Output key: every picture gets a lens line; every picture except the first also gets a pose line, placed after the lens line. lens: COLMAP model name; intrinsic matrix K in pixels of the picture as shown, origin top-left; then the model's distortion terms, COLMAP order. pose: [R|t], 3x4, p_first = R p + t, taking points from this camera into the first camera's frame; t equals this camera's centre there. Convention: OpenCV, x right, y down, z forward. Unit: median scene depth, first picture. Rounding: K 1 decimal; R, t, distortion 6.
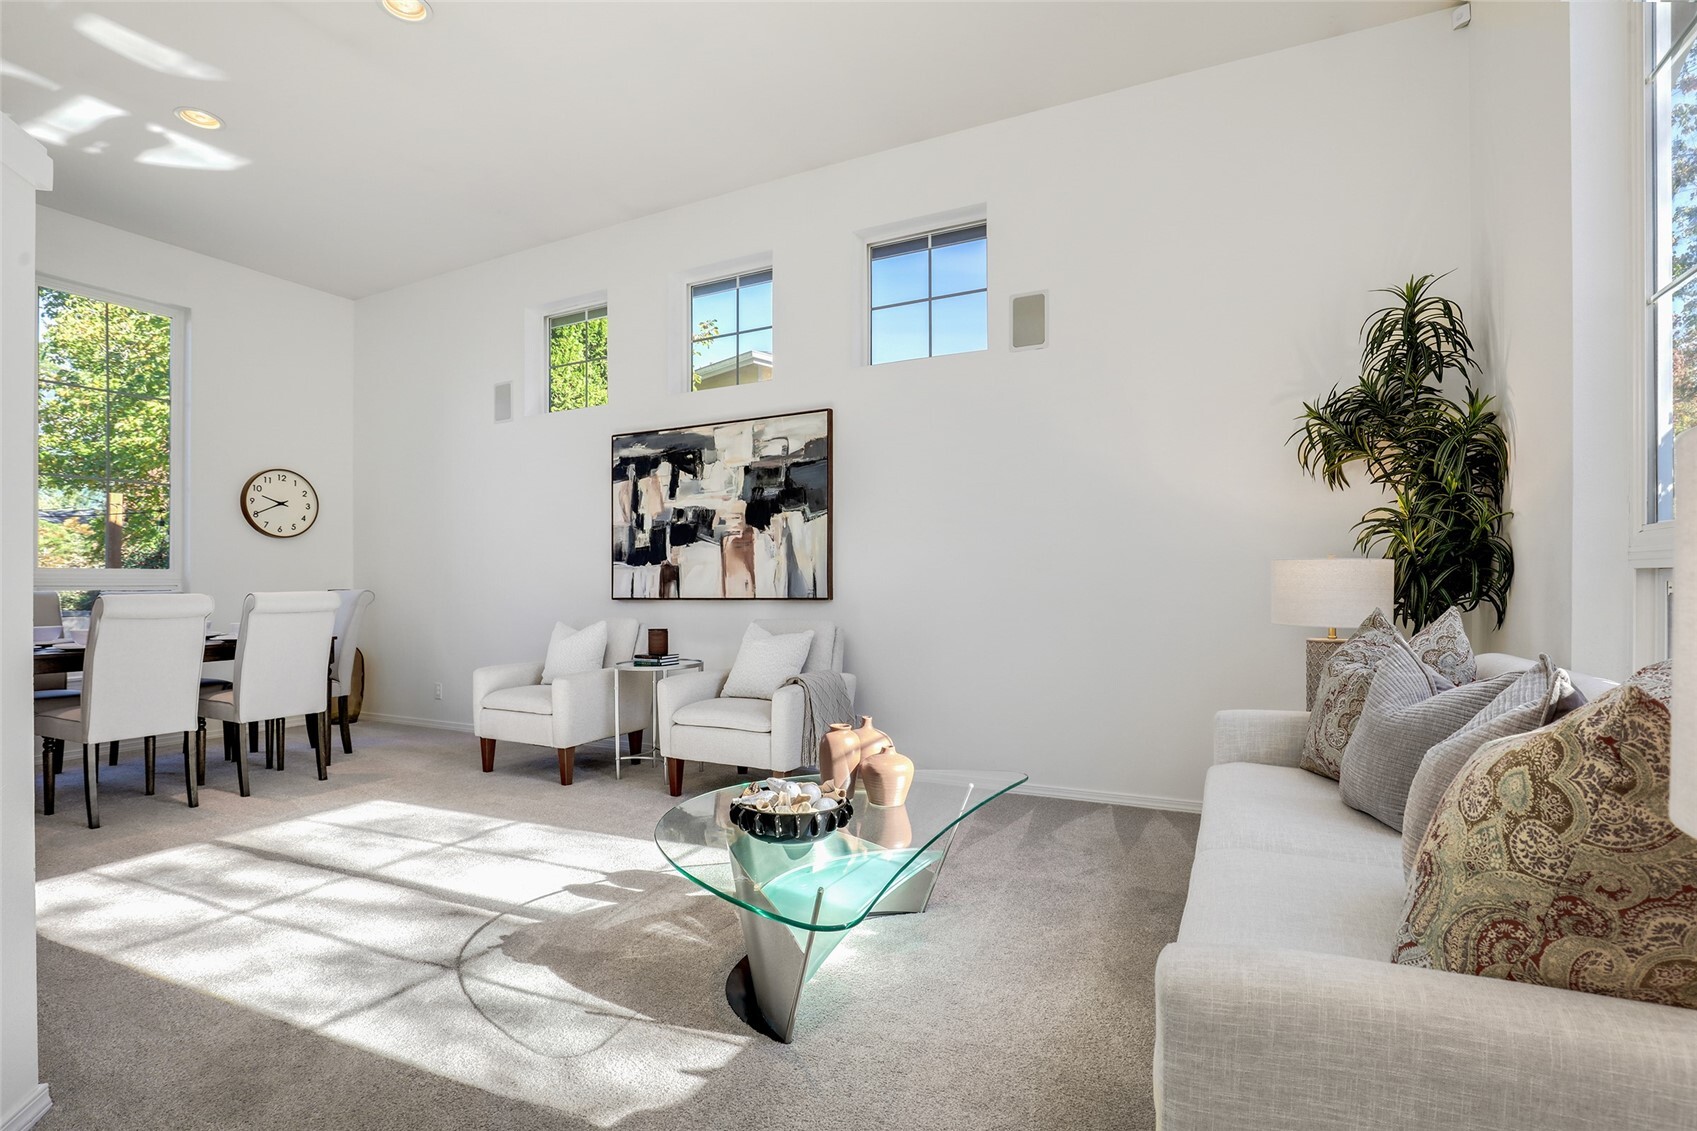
lens RADIAL K [[775.0, 0, 855.4], [0, 775.0, 590.8], [0, 0, 1]] dist [-0.025166, 0.000601]
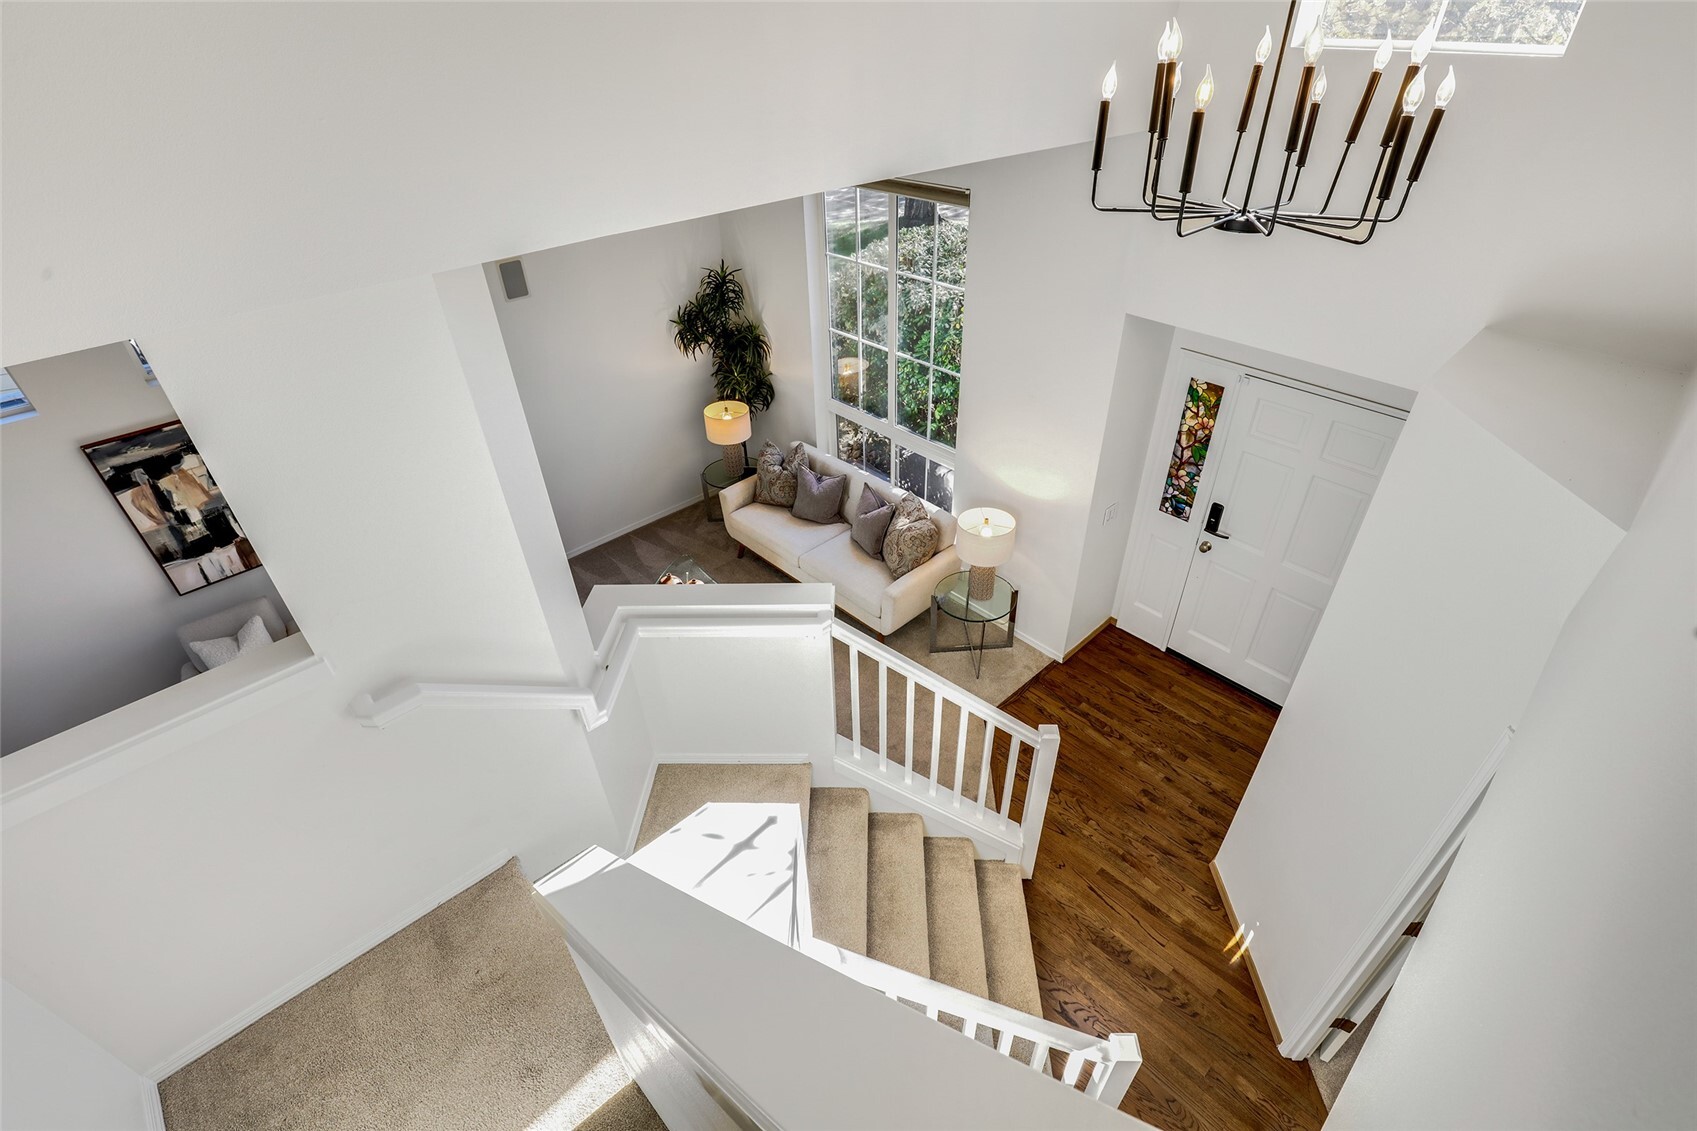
lens RADIAL K [[775.0, 0, 859.6], [0, 775.0, 568.2], [0, 0, 1]] dist [-0.025166, 0.000601]
pose [[0.353056, -0.552416, 0.755108, -0.789146], [0.018104, 0.810965, 0.584815, -0.627039], [-0.935427, -0.192802, 0.296317, -0.118739]]
